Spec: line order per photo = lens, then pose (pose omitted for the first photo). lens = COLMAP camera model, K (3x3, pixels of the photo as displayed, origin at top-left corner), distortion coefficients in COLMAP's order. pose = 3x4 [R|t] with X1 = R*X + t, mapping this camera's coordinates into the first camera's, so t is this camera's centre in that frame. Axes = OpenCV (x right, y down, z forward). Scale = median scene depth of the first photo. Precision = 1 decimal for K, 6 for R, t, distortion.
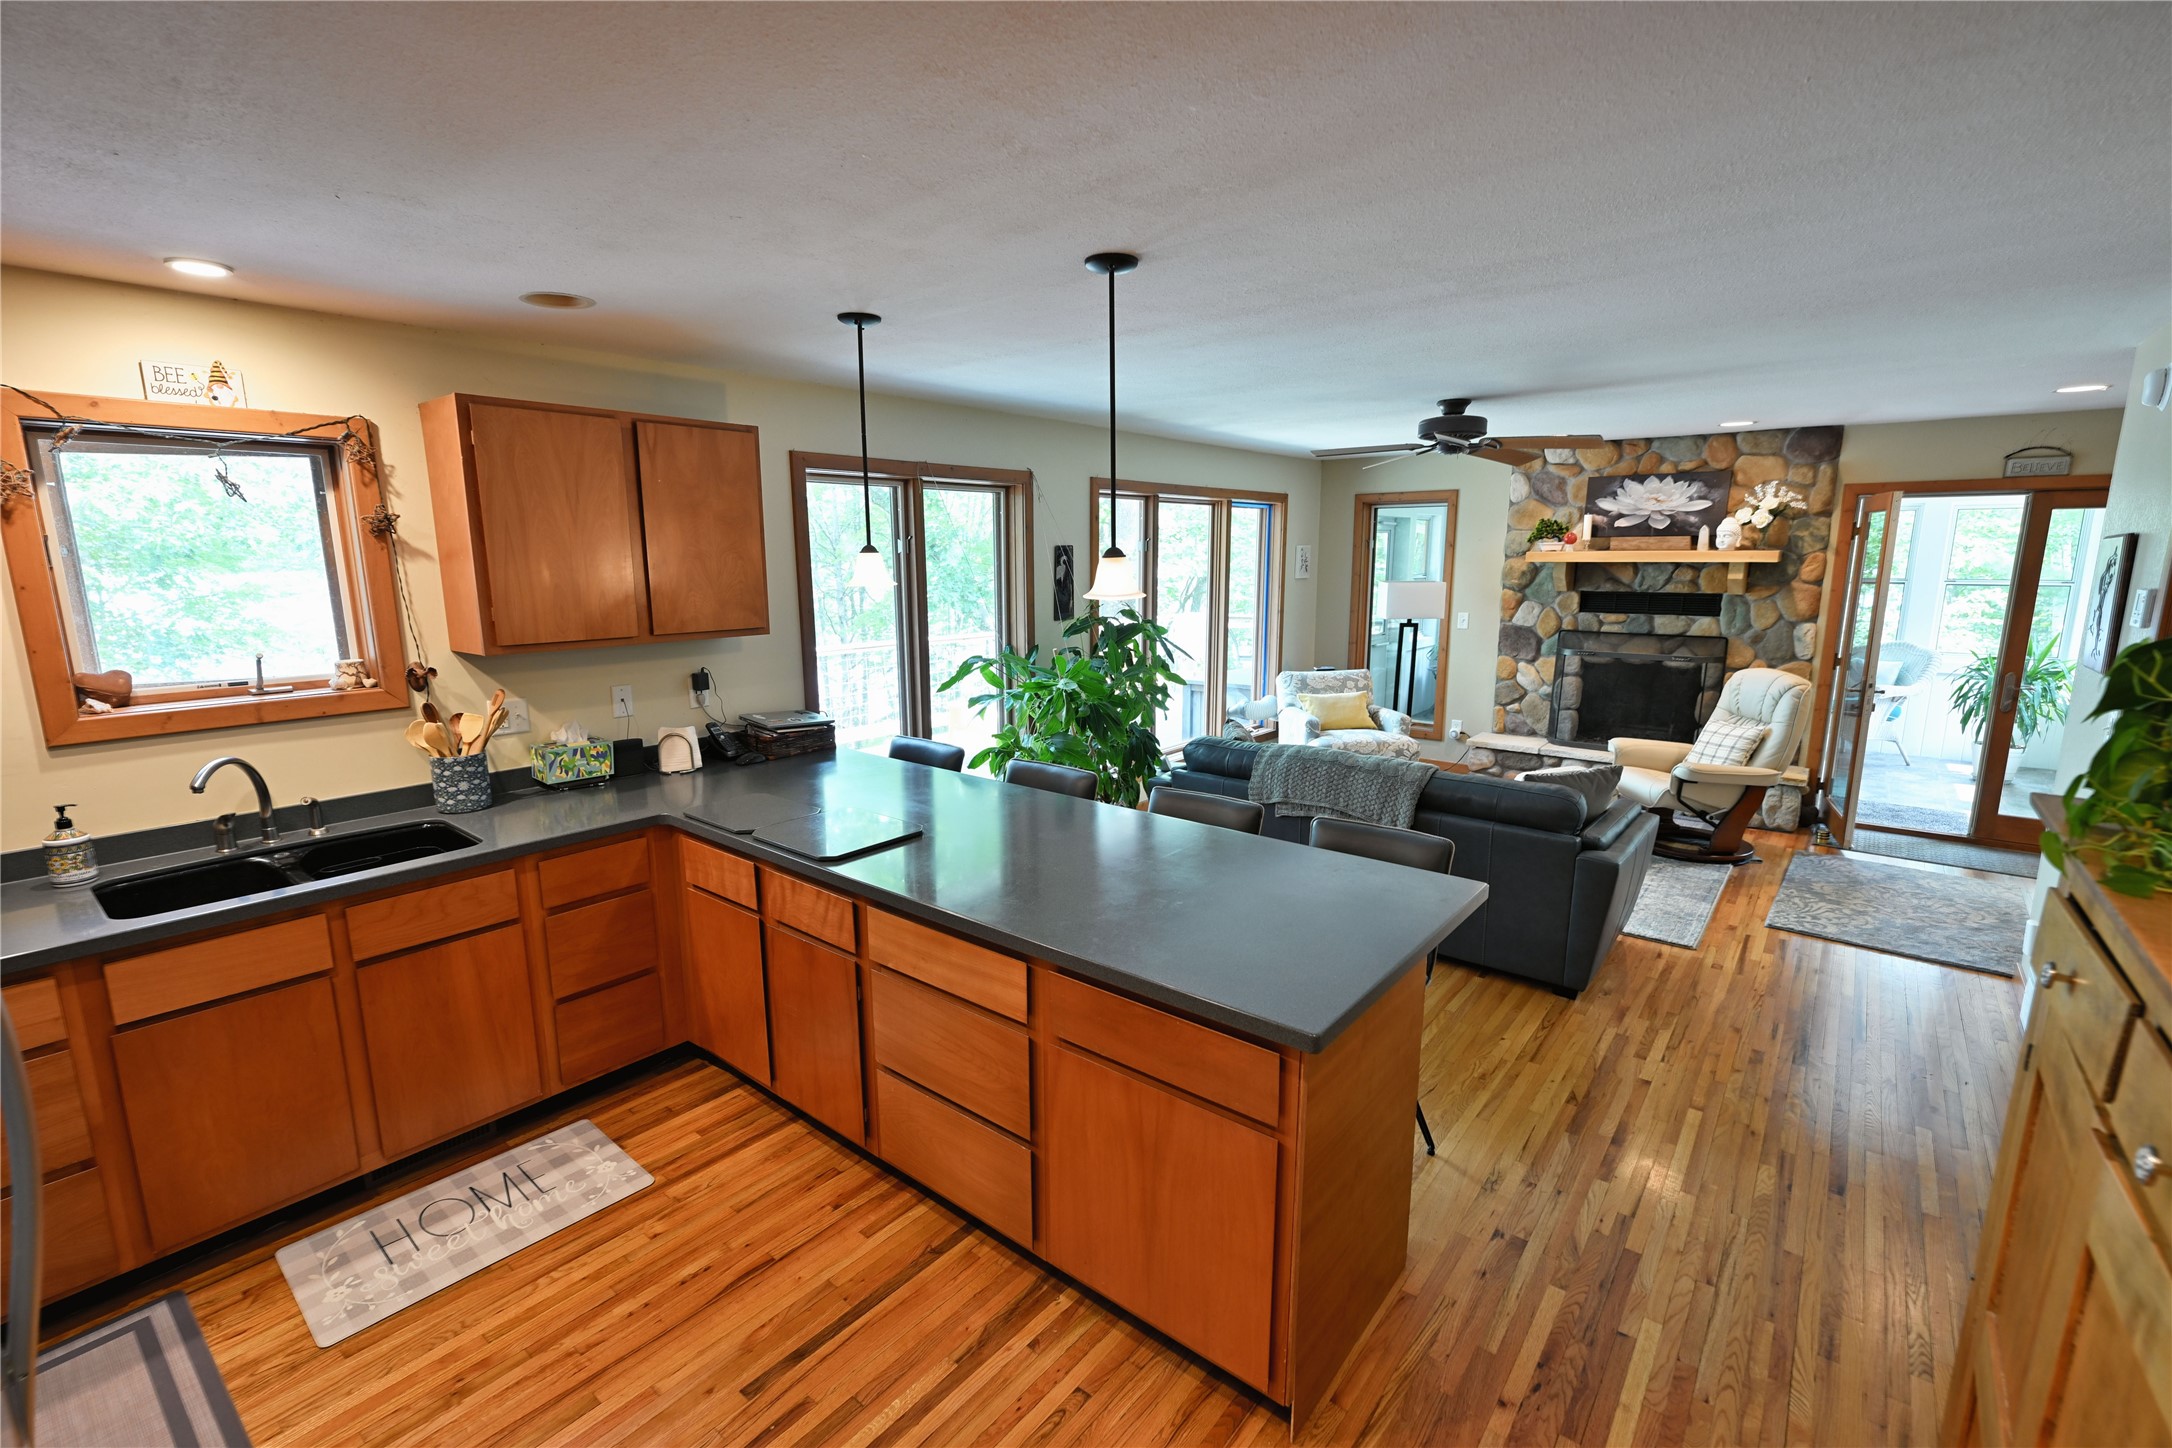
lens RADIAL K [[953.6, 0, 1071.7], [0, 953.6, 729.6], [0, 0, 1]] dist [-0.004286, 0.001122]
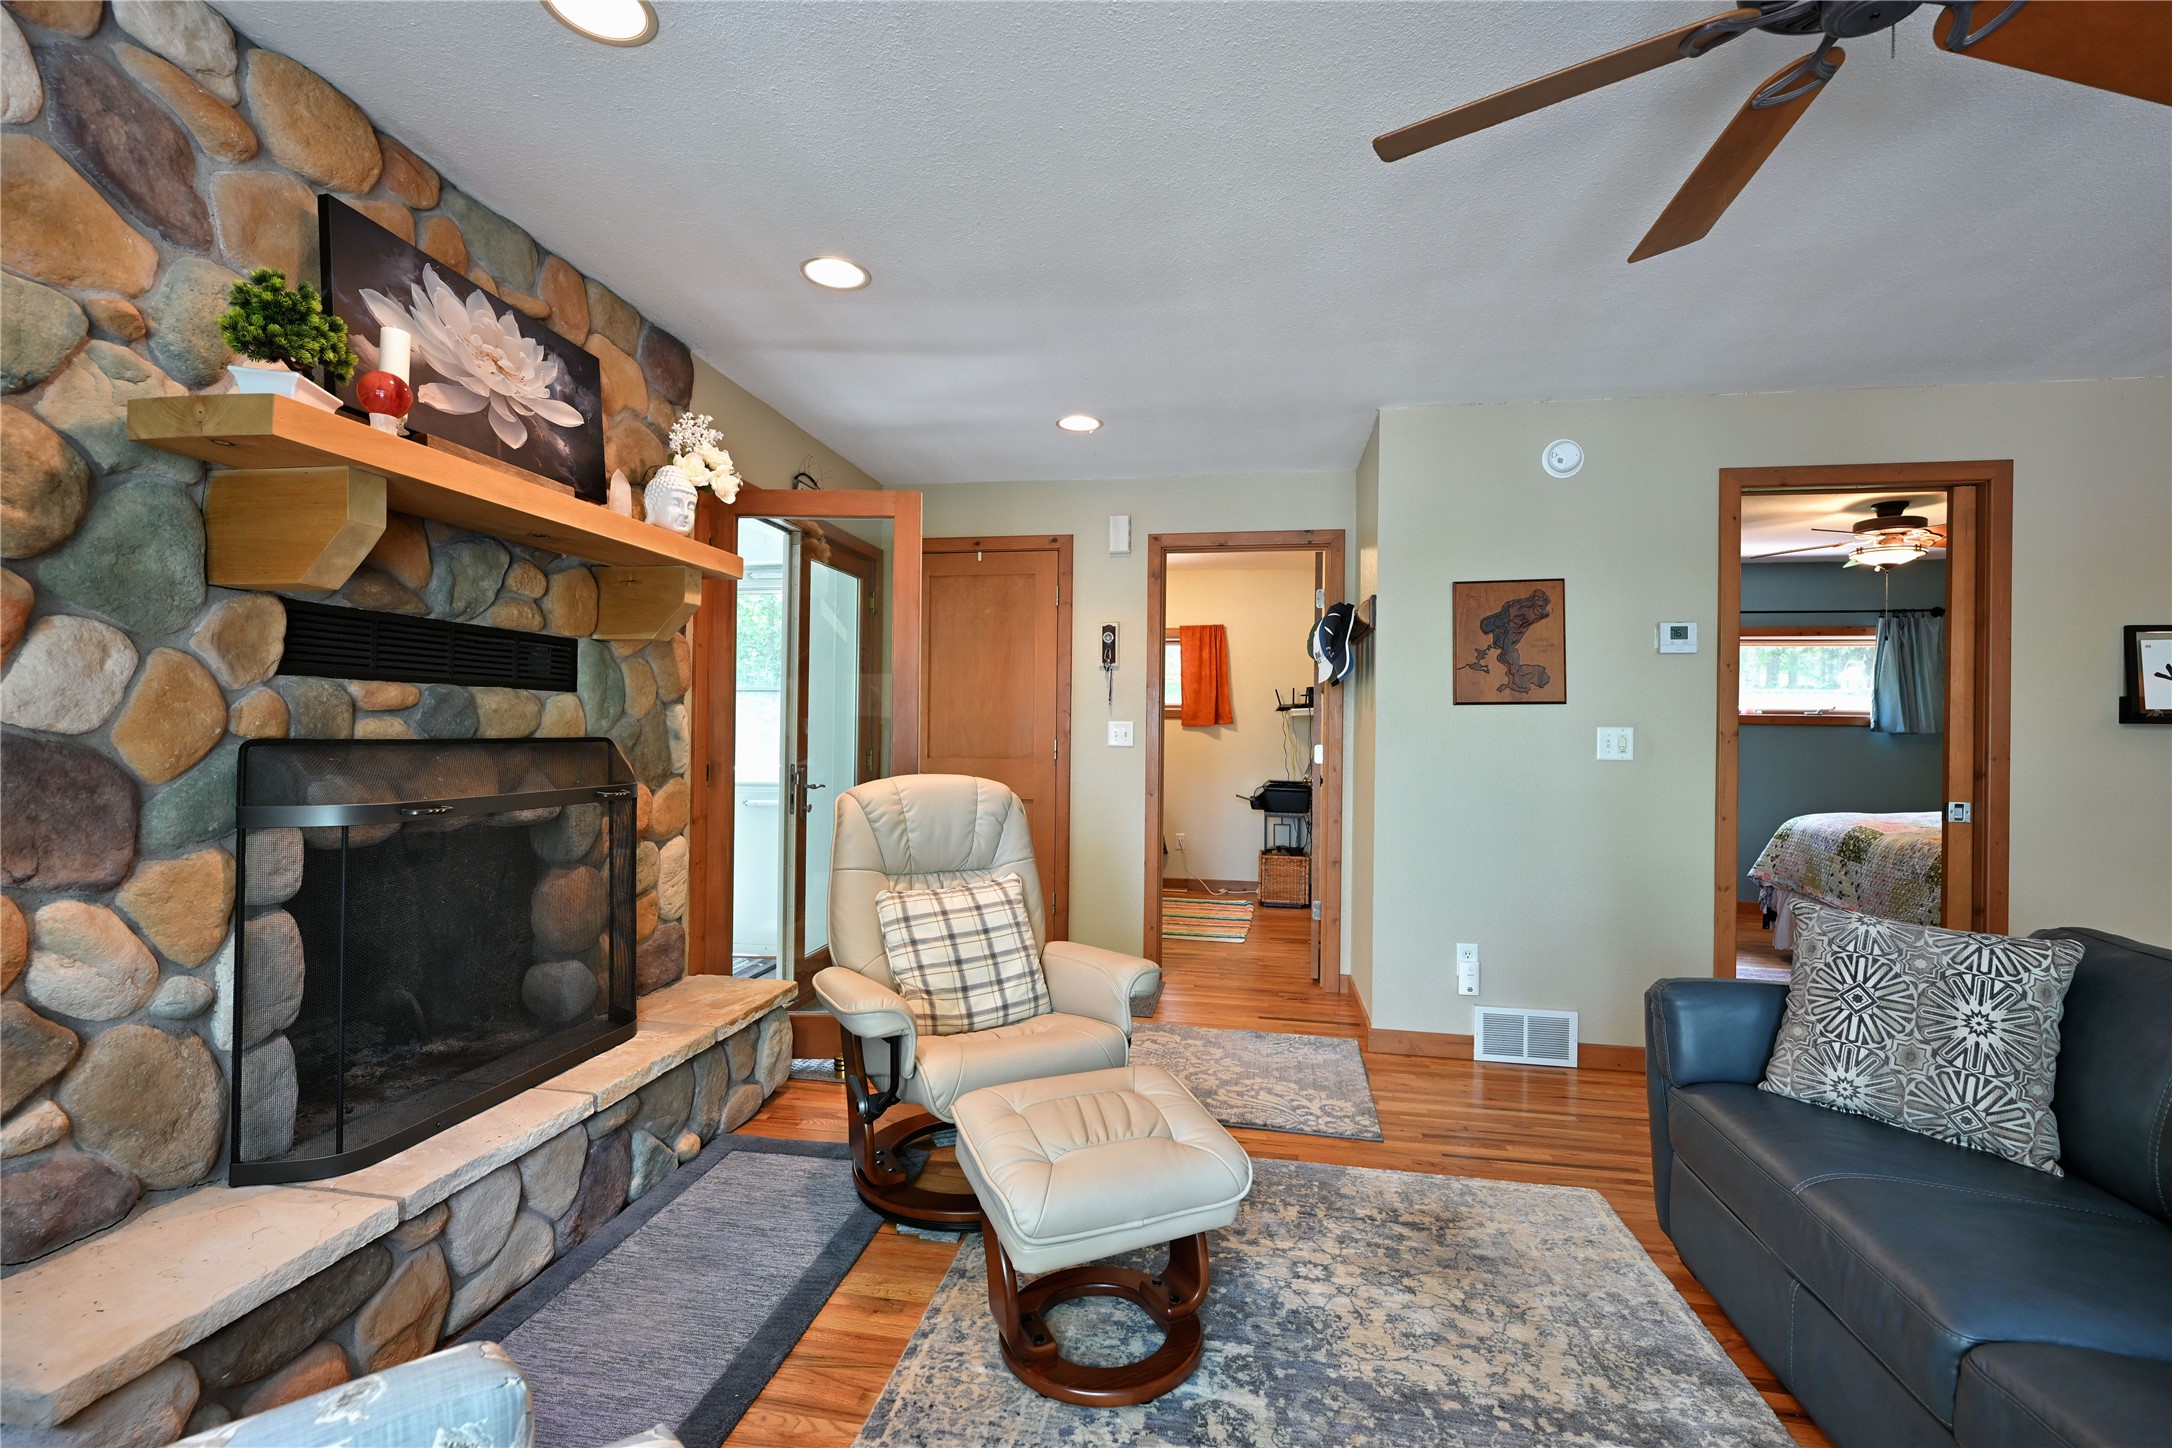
lens RADIAL K [[944.0, 0, 1081.9], [0, 944.0, 725.7], [0, 0, 1]] dist [0.001985, -0.000027]
pose [[-0.490187, 0.005107, 0.871603, 0.200718], [0.152448, 0.985071, 0.079965, -0.103833], [-0.858182, 0.172072, -0.483647, 1.022271]]
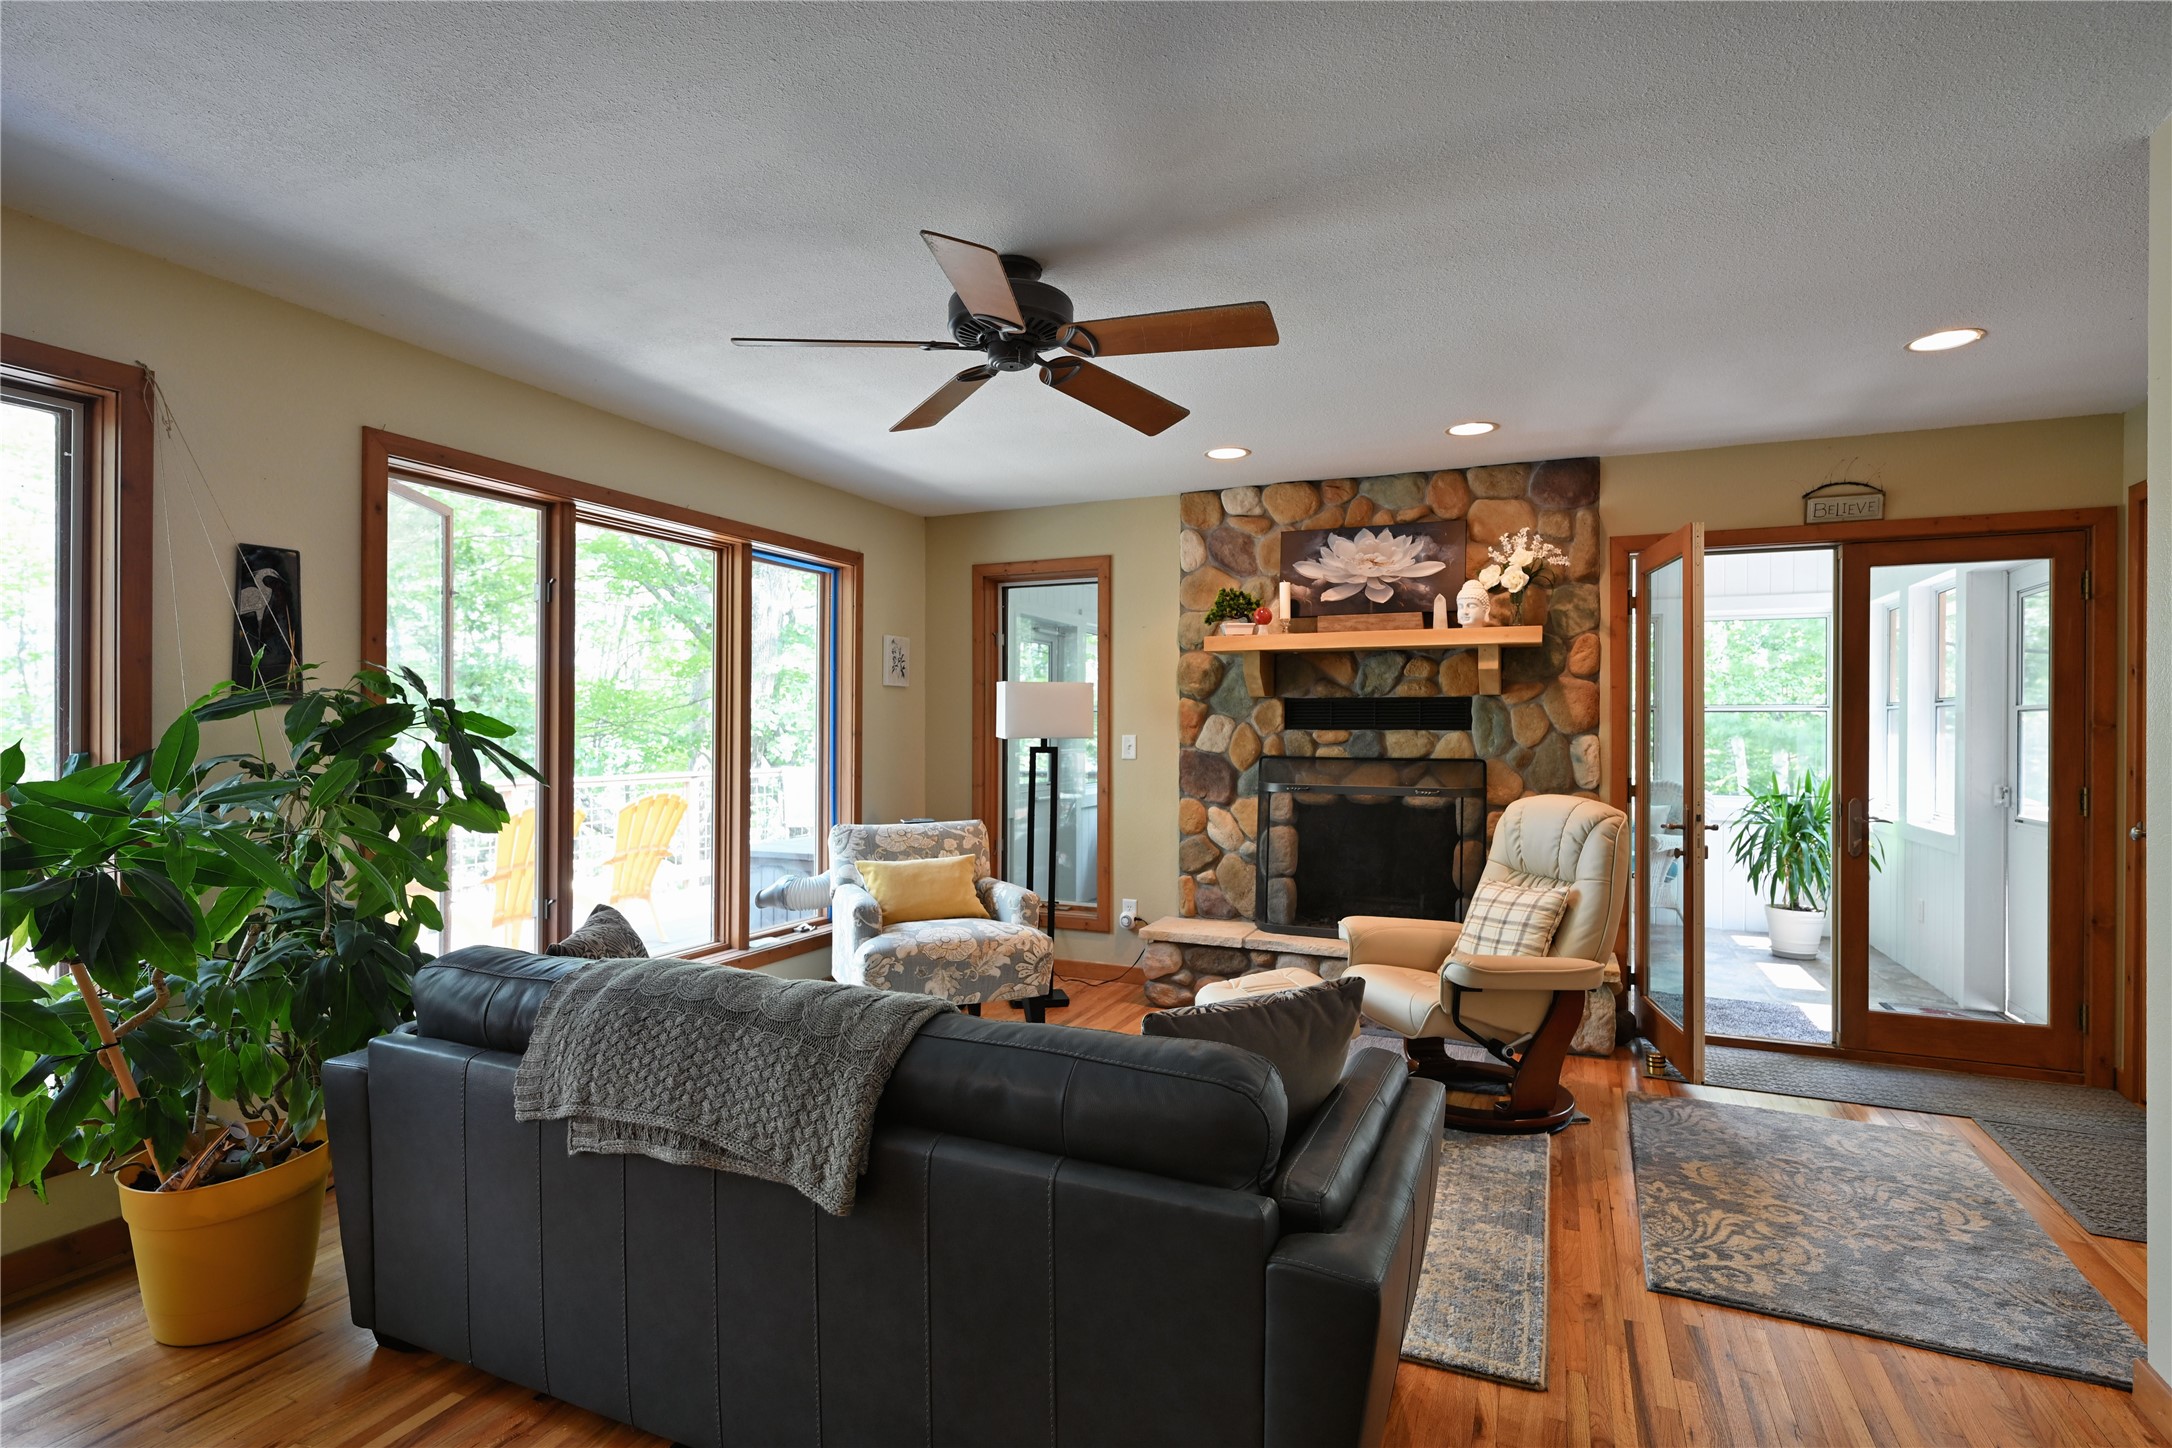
lens RADIAL K [[1066.8, 0, 1082.4], [0, 1066.8, 725.2], [0, 0, 1]] dist [0.003272, -0.000960]
pose [[0.962151, 0.010898, 0.272300, 0.208532], [0.040431, 0.982434, -0.182180, 0.005566], [-0.269502, 0.186293, 0.944809, 0.358218]]
